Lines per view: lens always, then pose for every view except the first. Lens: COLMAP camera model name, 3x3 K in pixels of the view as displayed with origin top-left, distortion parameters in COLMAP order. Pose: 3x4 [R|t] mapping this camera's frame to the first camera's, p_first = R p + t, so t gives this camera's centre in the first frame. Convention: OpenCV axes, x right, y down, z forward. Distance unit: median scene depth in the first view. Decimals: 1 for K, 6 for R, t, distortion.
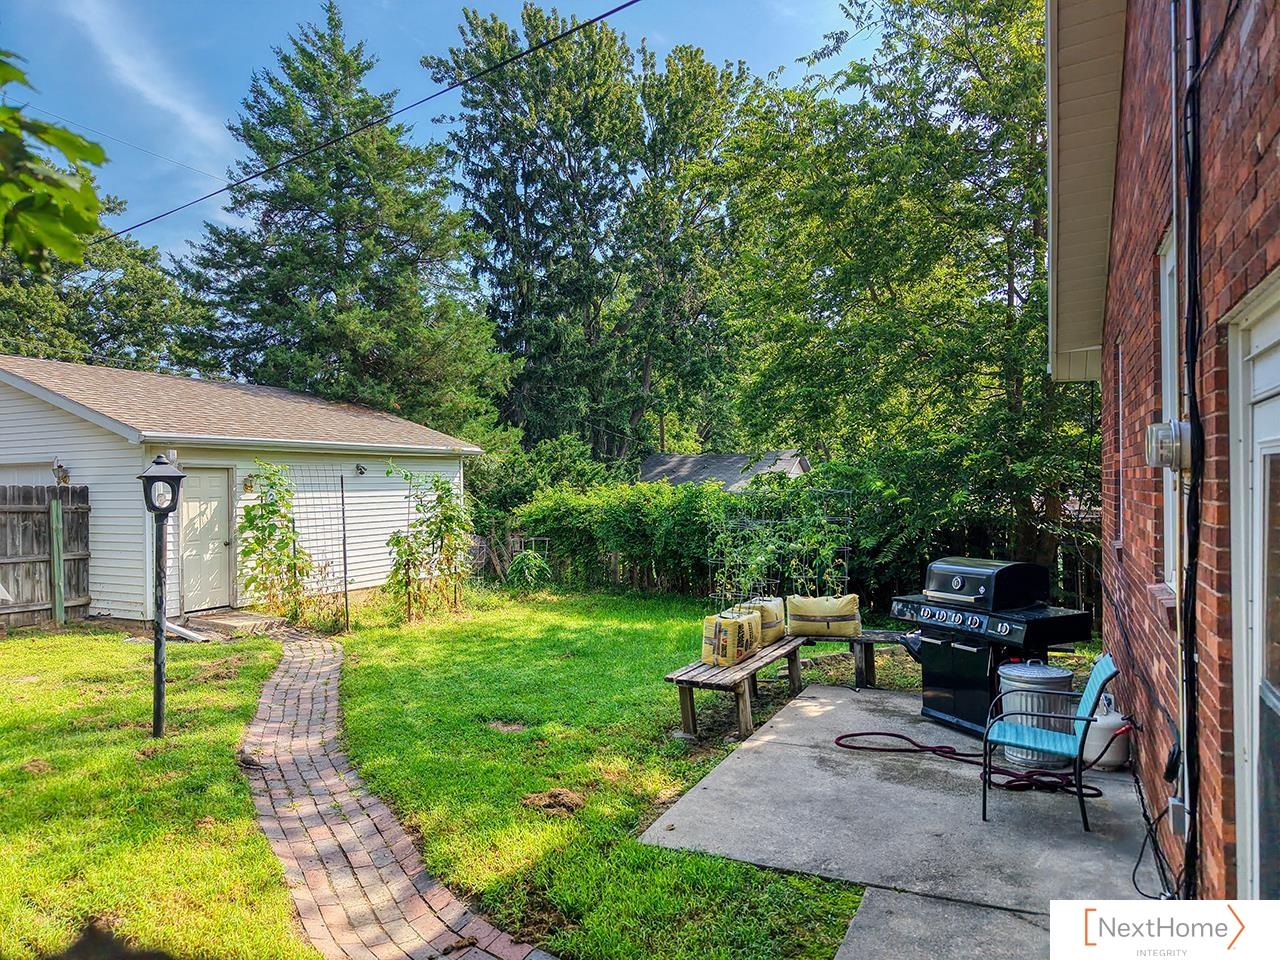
lens RADIAL K [[851.9, 0, 634.6], [0, 851.9, 483.6], [0, 0, 1]] dist [0.073607, -0.087789]
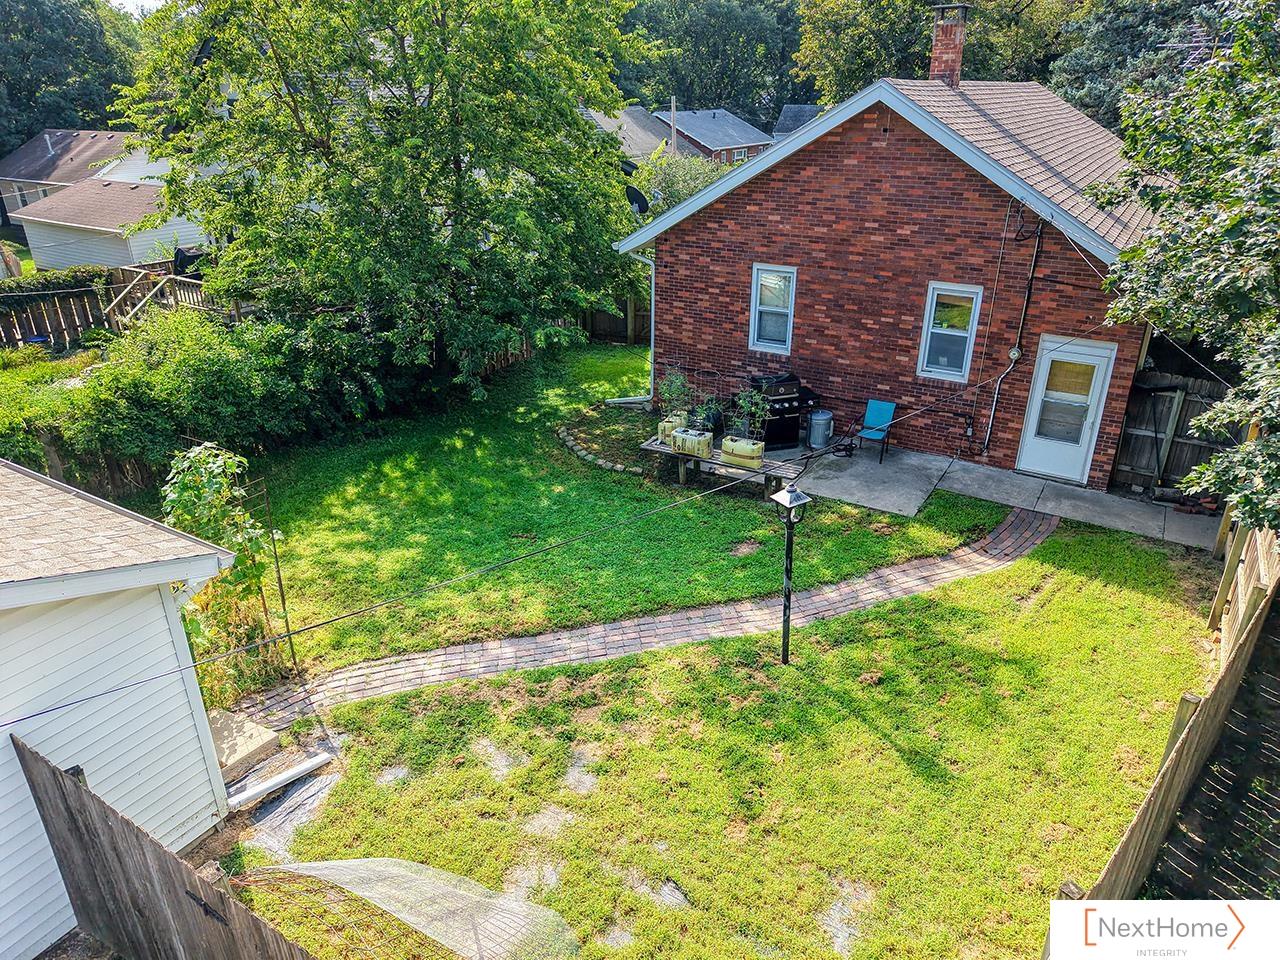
lens RADIAL K [[851.9, 0, 634.6], [0, 851.9, 483.6], [0, 0, 1]] dist [0.073607, -0.087789]
pose [[0.085439, -0.404437, 0.910566, -2.350008], [-0.002040, 0.913835, 0.406080, -0.742218], [-0.996341, -0.036553, 0.077252, 1.542896]]
